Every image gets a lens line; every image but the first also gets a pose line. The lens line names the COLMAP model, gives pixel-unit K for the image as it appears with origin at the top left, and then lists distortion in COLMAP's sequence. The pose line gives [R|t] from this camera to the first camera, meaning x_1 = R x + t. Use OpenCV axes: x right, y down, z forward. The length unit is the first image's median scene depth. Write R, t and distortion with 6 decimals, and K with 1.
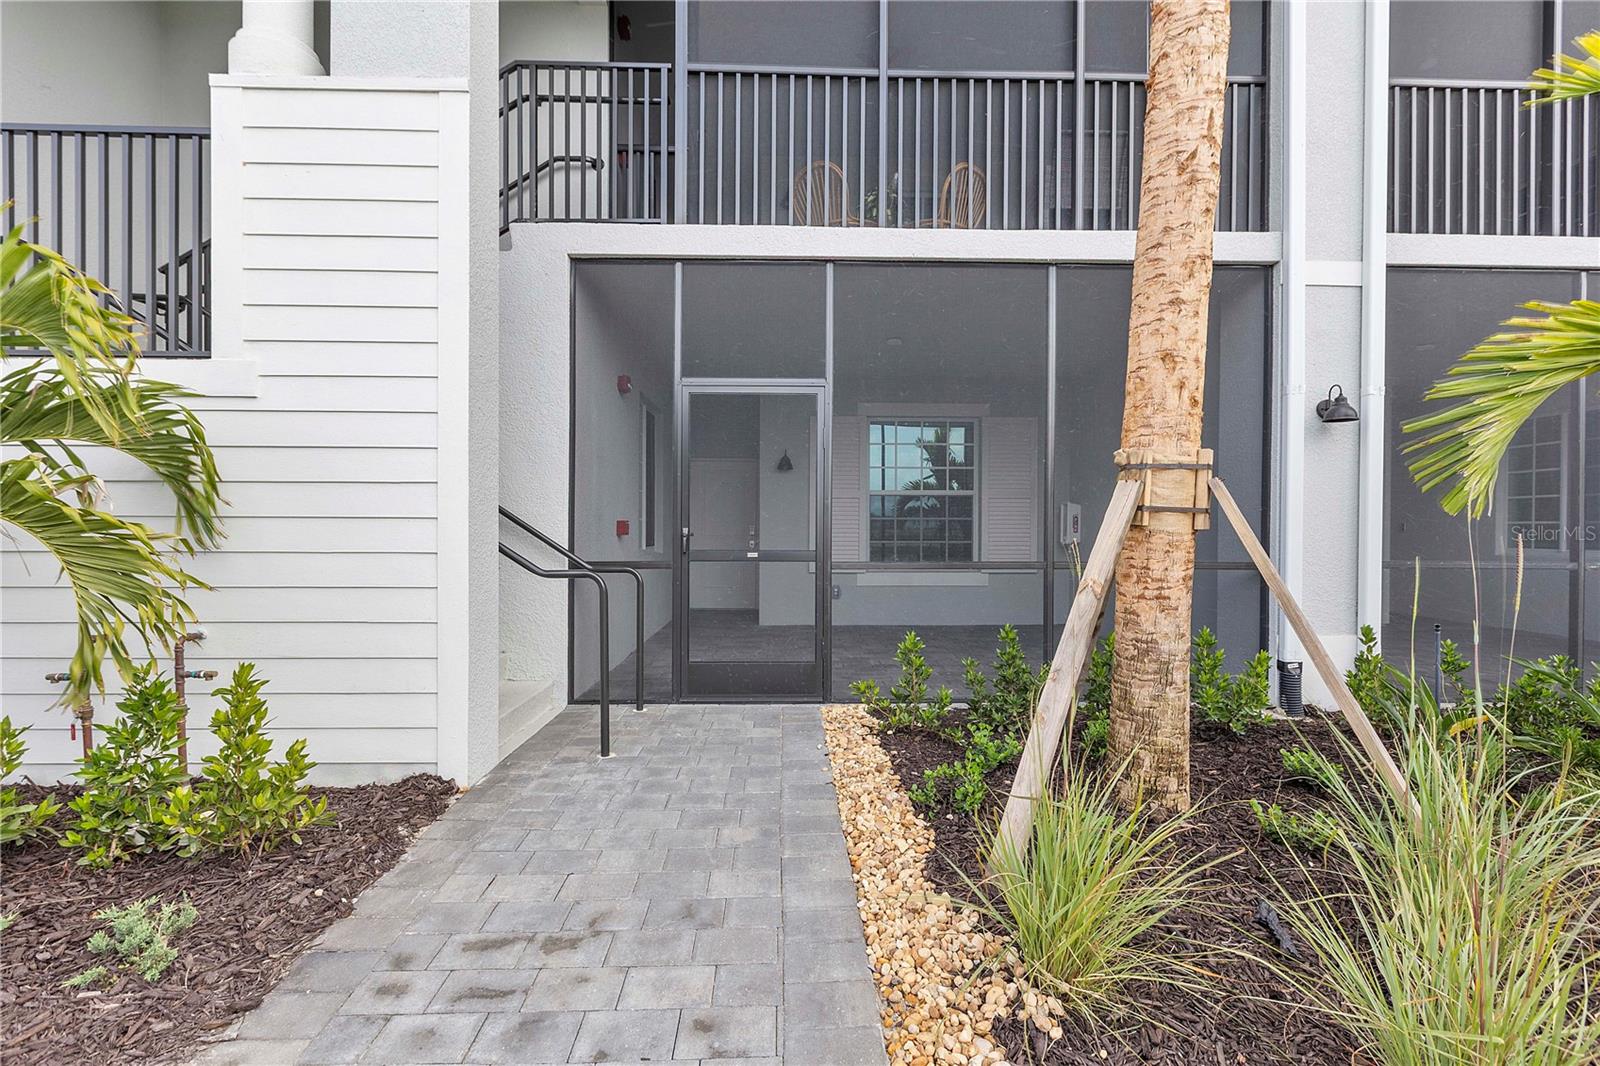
lens RADIAL K [[729.1, 0, 803.3], [0, 729.1, 526.8], [0, 0, 1]] dist [-0.002287, 0.000878]
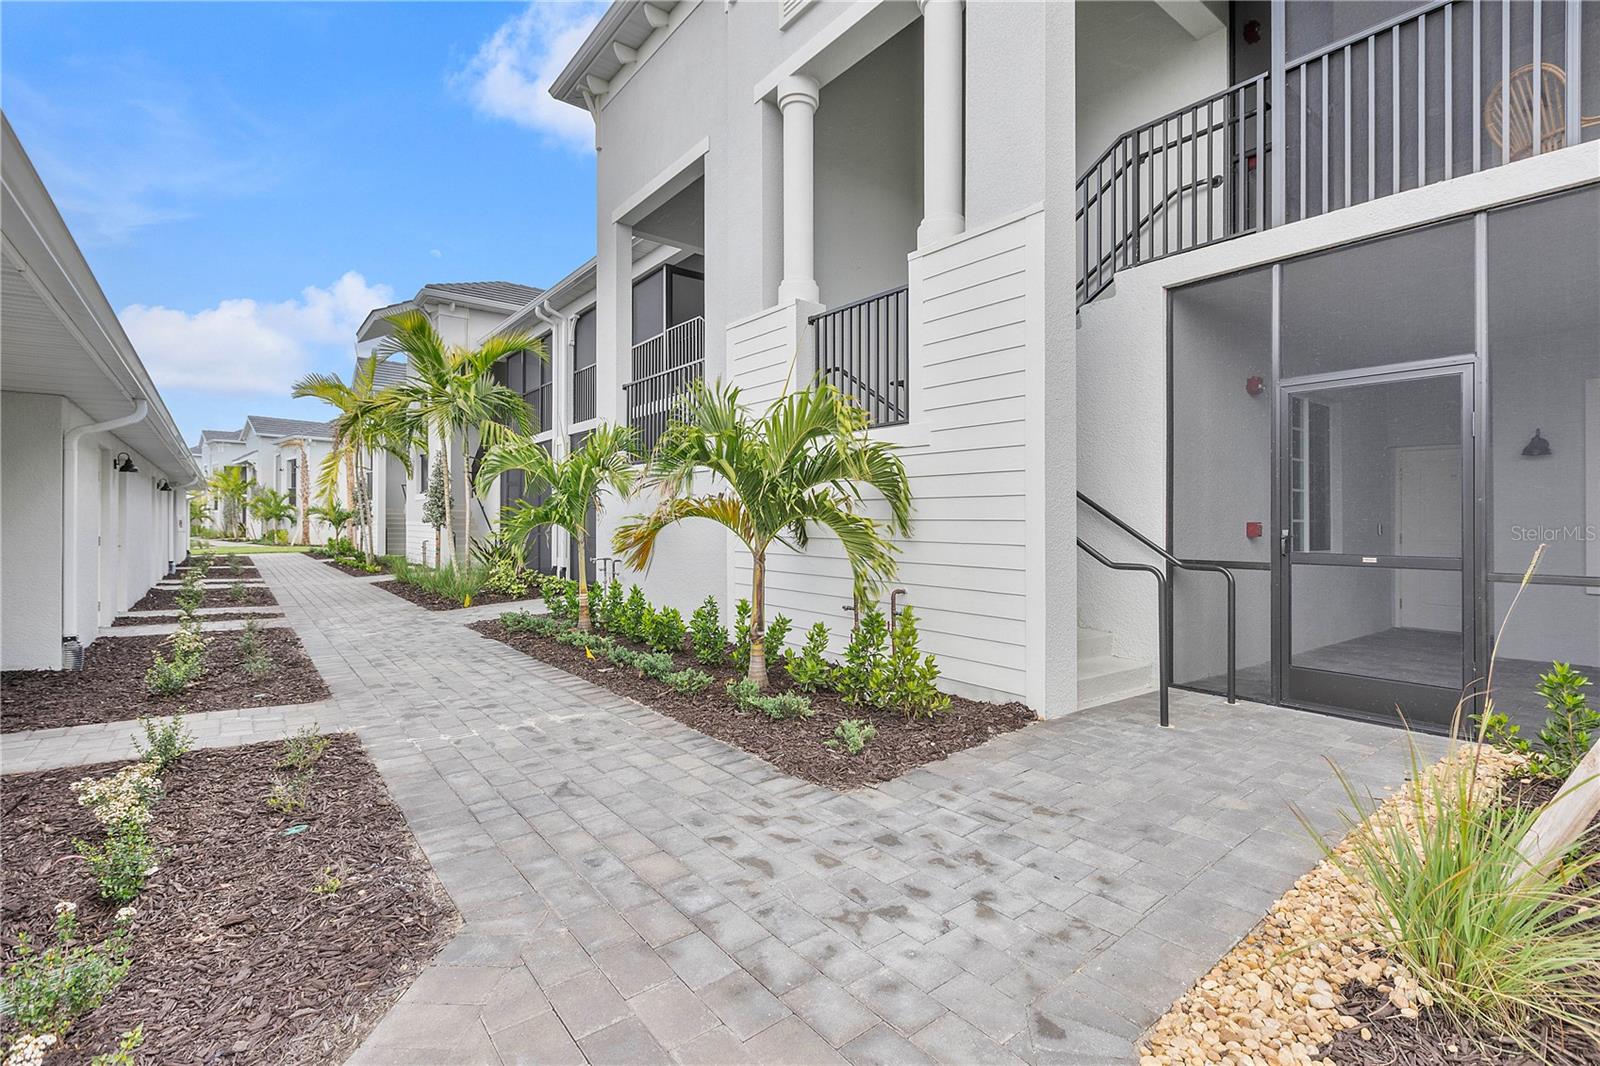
lens RADIAL K [[729.1, 0, 795.7], [0, 729.1, 525.7], [0, 0, 1]] dist [-0.002287, 0.000878]
pose [[0.591080, 0.004388, -0.806601, 0.370864], [-0.007995, 0.999968, -0.000419, 0.002608], [0.806574, 0.006696, 0.591096, -0.183972]]
